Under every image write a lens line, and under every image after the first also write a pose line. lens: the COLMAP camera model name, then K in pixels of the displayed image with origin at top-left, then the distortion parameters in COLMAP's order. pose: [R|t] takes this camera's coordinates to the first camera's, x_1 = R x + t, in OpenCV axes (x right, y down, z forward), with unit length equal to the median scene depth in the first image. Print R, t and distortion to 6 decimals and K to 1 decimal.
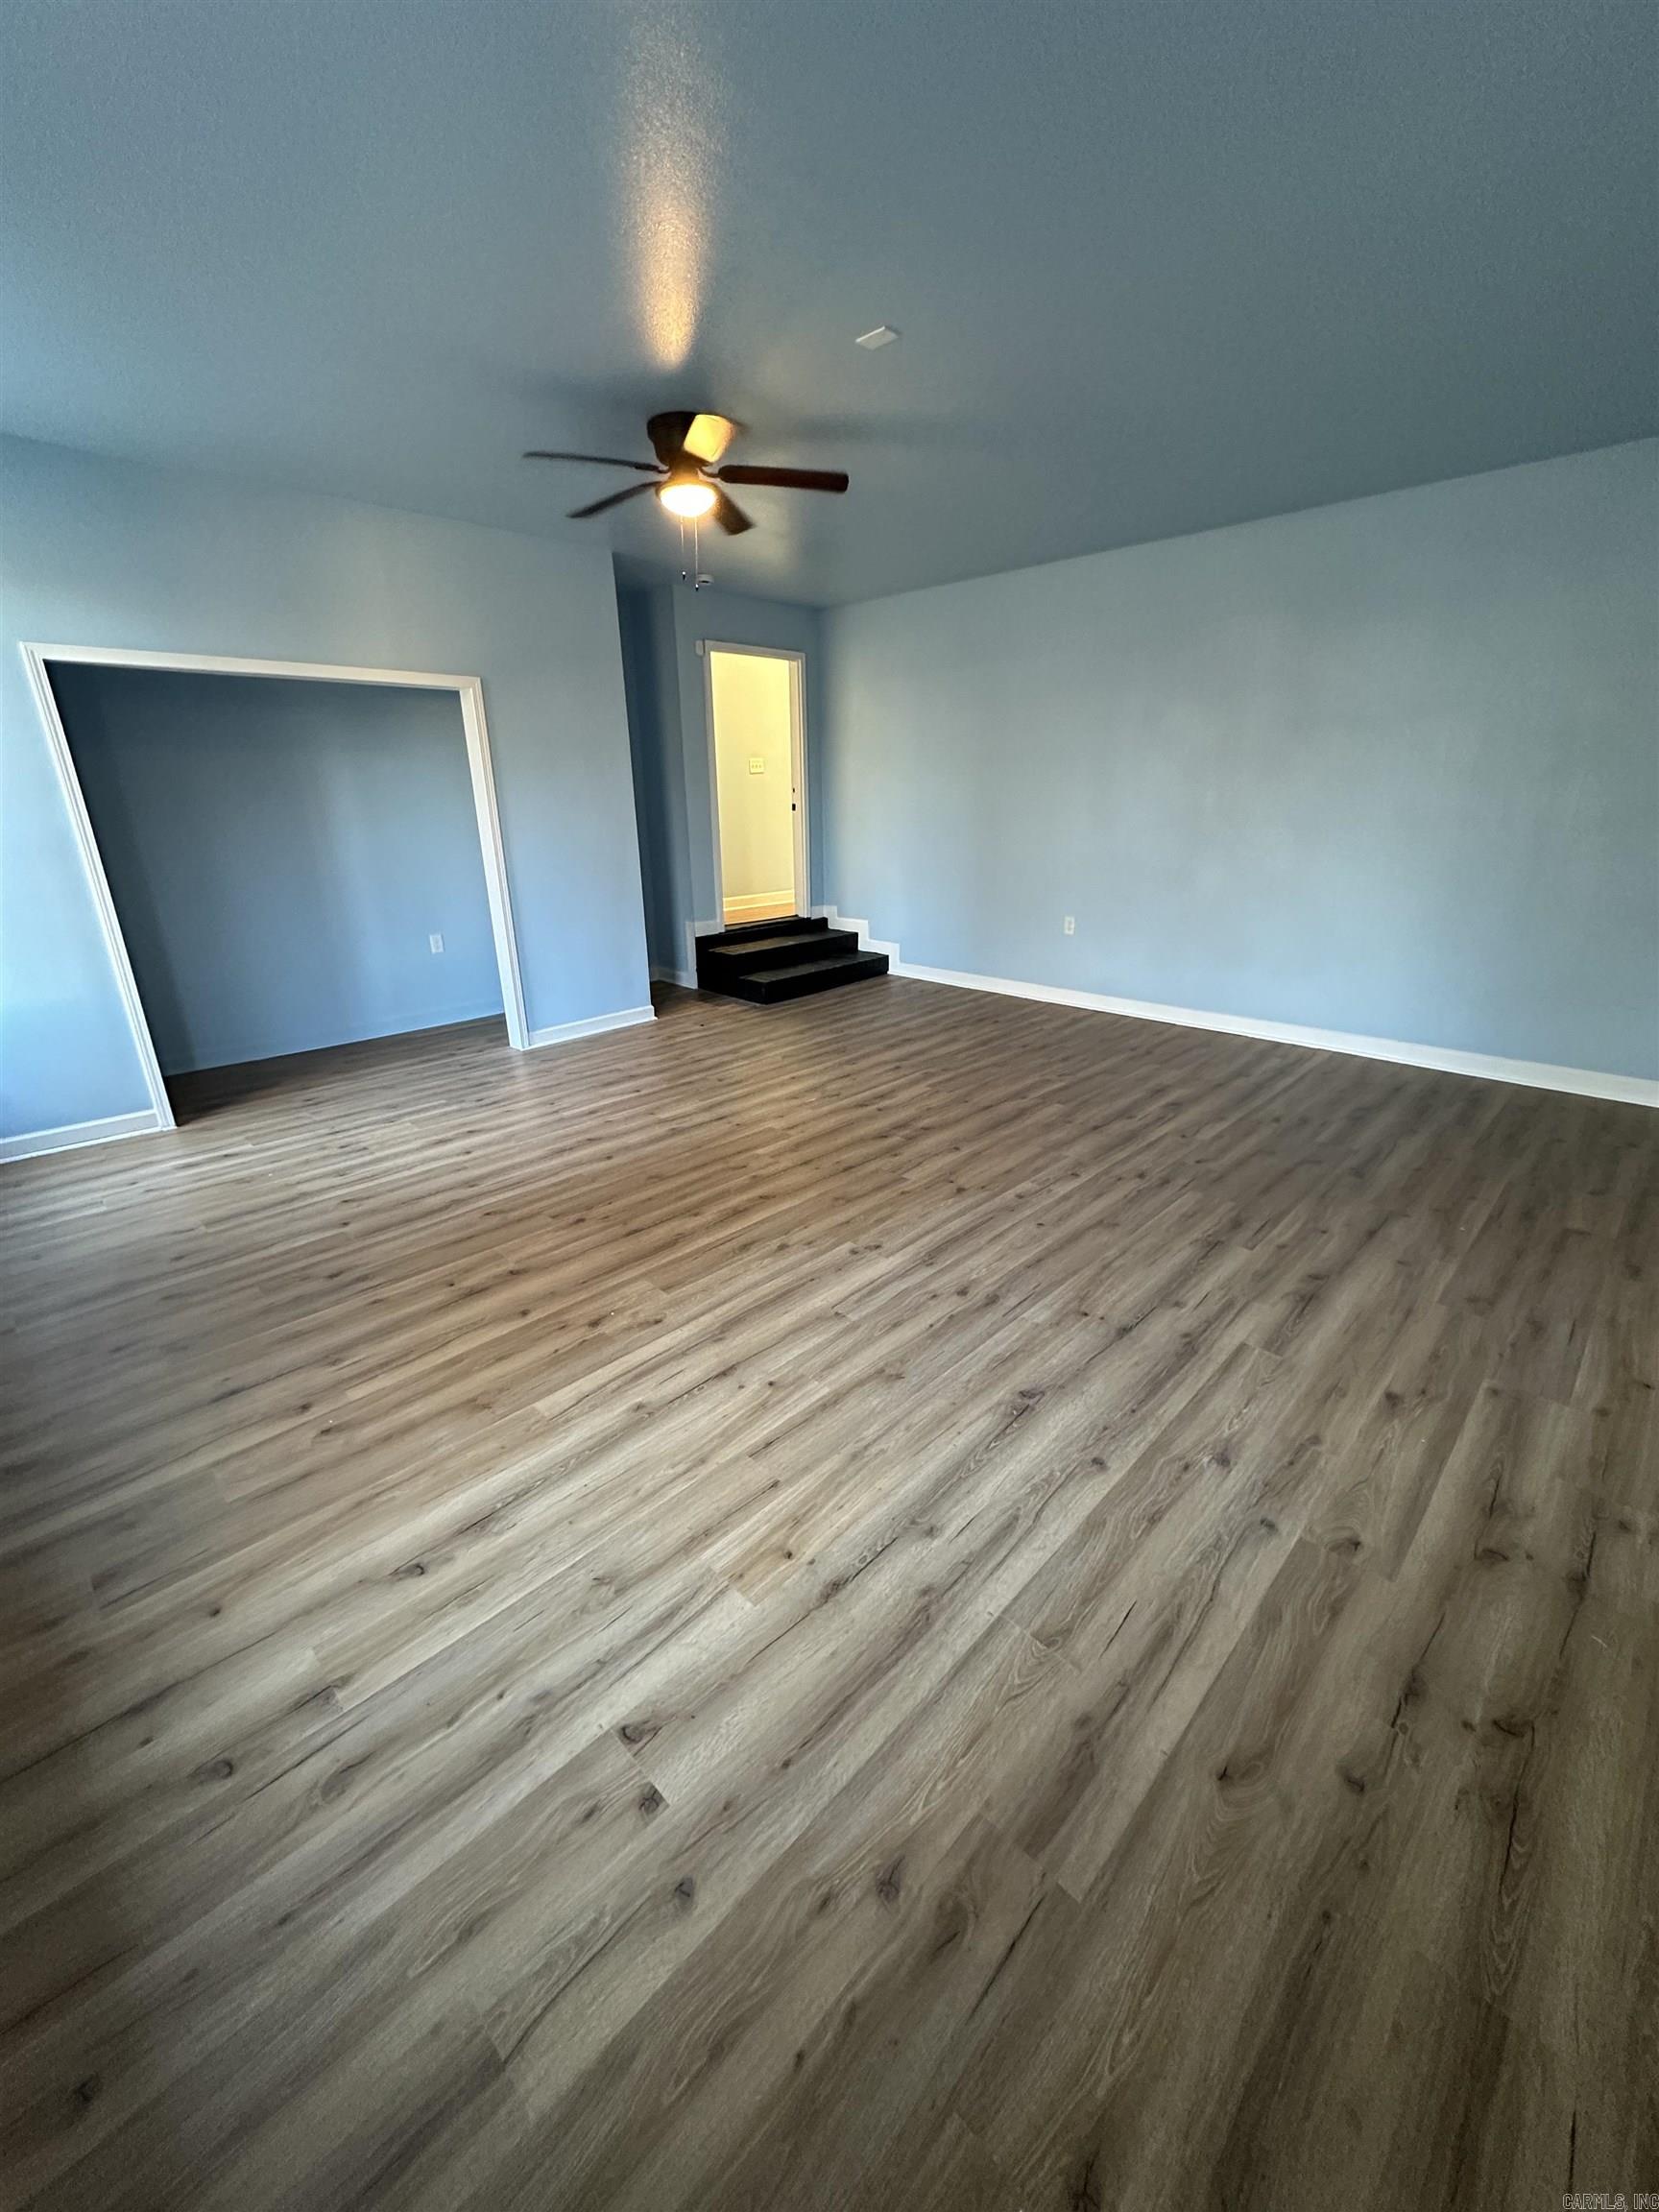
lens RADIAL K [[881.5, 0, 831.6], [0, 881.5, 1115.1], [0, 0, 1]] dist [-0.002428, 0.001668]
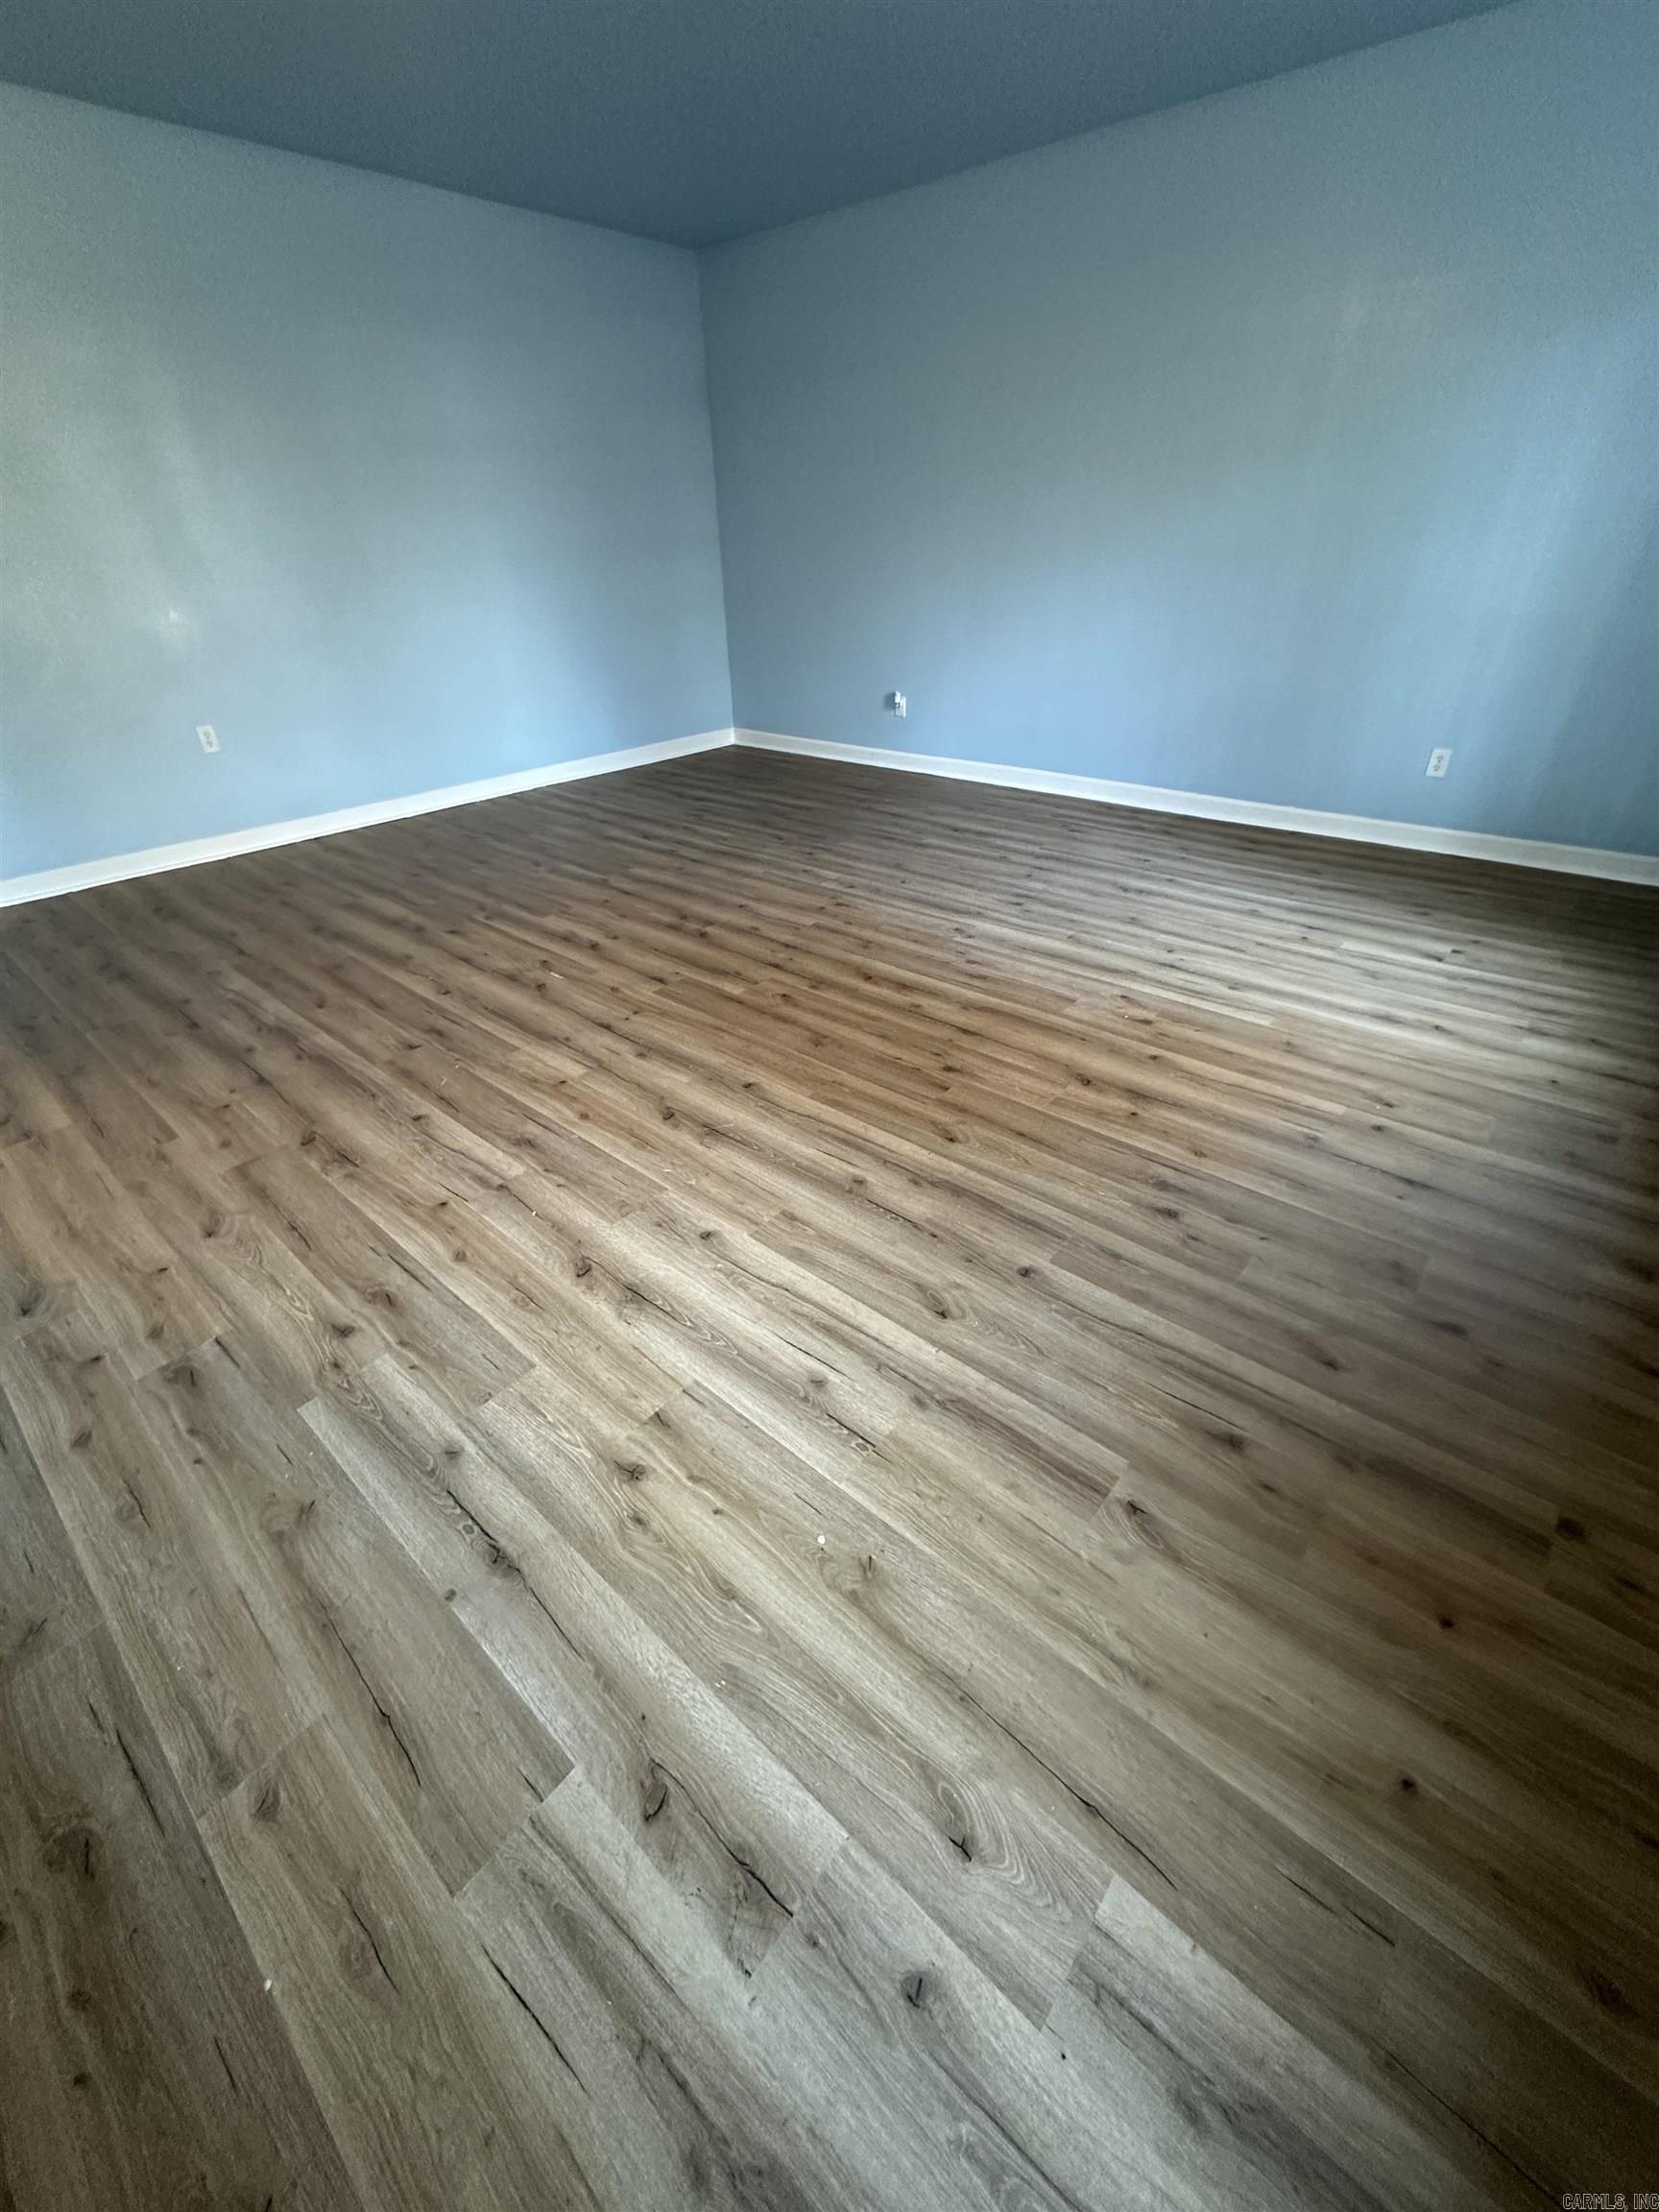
lens RADIAL K [[881.5, 0, 835.8], [0, 881.5, 1094.1], [0, 0, 1]] dist [-0.002428, 0.001668]
pose [[-0.067545, -0.516595, 0.853561, -0.983972], [0.366898, 0.782708, 0.502747, -0.306563], [-0.927806, 0.347128, 0.136669, 1.003774]]
